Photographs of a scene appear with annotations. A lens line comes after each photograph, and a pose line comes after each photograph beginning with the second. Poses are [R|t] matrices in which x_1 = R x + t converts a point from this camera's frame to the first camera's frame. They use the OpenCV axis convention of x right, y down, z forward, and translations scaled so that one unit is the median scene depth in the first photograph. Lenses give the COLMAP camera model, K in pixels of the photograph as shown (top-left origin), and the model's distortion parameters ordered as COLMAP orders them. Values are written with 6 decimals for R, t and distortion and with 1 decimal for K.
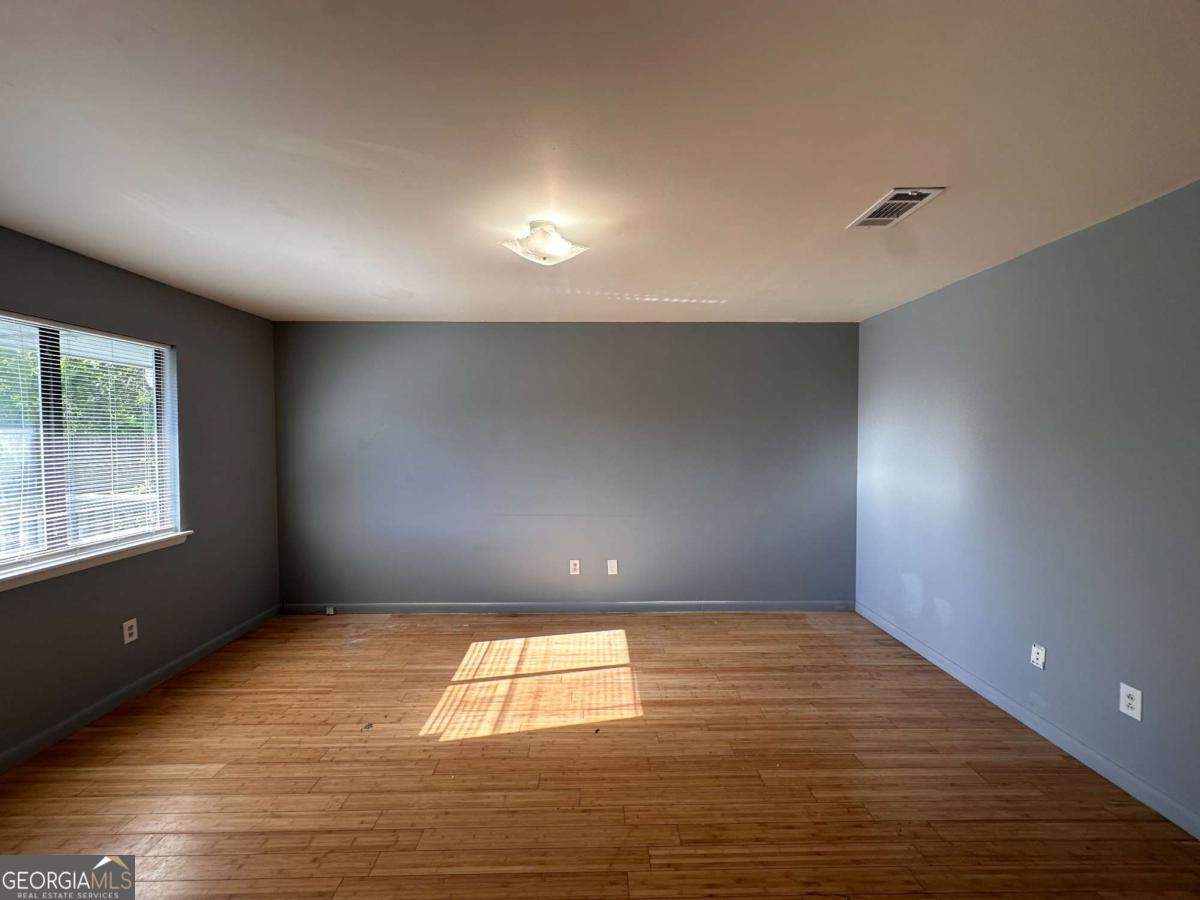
lens RADIAL K [[479.3, 0, 600.0], [0, 479.3, 450.0], [0, 0, 1]] dist [0.007971, -0.000037]
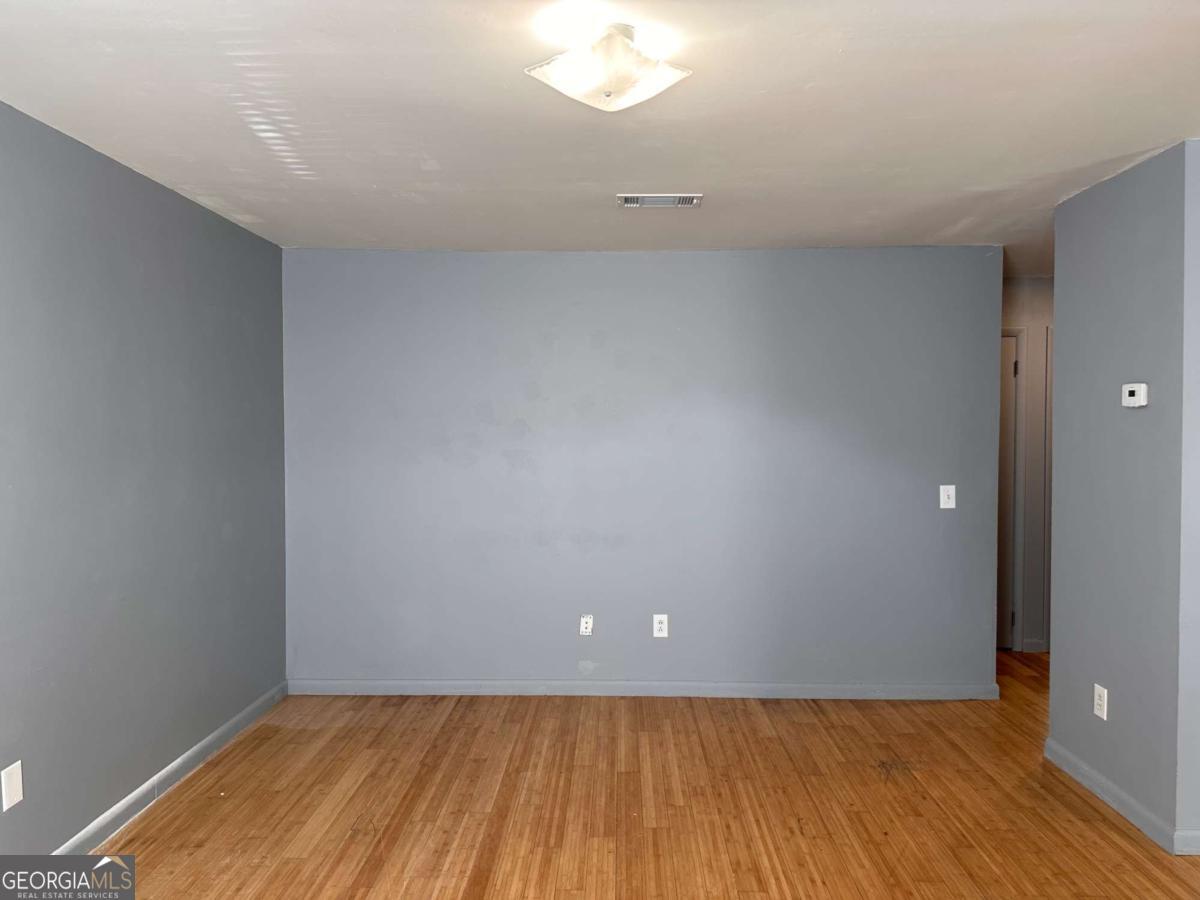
lens RADIAL K [[839.0, 0, 600.0], [0, 839.0, 450.0], [0, 0, 1]] dist [0.001407, -0.003398]
pose [[0.041061, -0.024368, 0.998859, -0.825937], [0.036325, 0.999078, 0.022880, -0.005746], [-0.998496, 0.035344, 0.041909, 0.760742]]
